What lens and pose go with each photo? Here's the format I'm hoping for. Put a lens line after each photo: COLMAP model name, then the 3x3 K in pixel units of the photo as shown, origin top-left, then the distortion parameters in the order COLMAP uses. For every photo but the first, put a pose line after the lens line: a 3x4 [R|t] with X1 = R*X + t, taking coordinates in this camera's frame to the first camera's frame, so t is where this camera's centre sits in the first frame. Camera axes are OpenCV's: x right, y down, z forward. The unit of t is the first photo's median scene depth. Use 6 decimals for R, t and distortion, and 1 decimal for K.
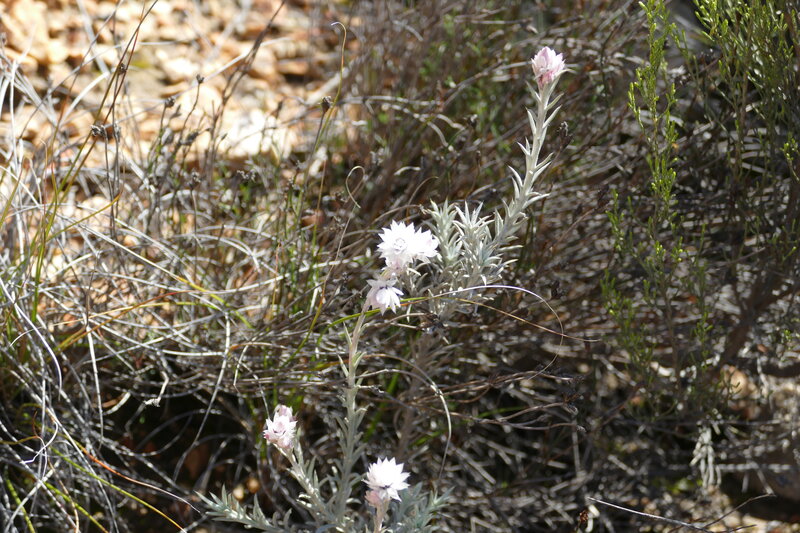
lens RADIAL K [[3592.3, 0, 400.0], [0, 3592.3, 266.2], [0, 0, 1]] dist [-0.338952, 0.000000]
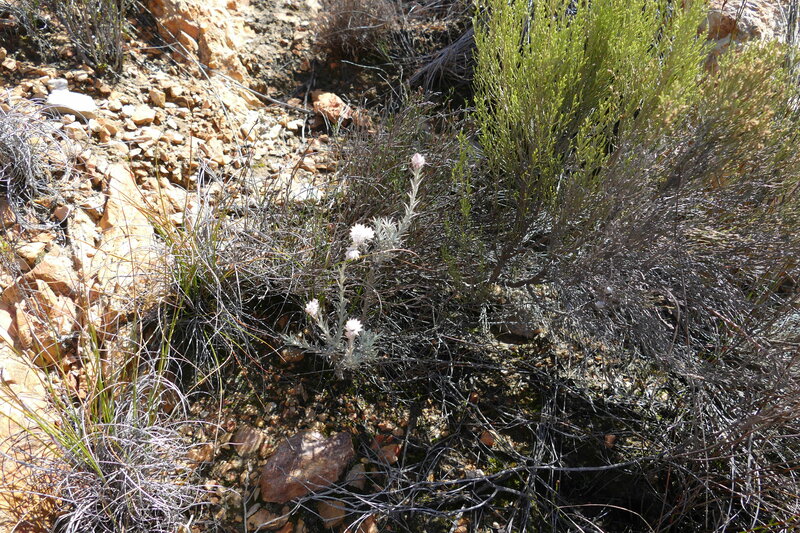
lens RADIAL K [[3592.3, 0, 400.0], [0, 3592.3, 266.6], [0, 0, 1]] dist [-0.338952, 0.000000]
pose [[0.987432, -0.012121, 0.157582, -0.370580], [-0.000929, 0.996592, 0.082482, -0.191390], [-0.158044, -0.081591, 0.984055, -1.480557]]
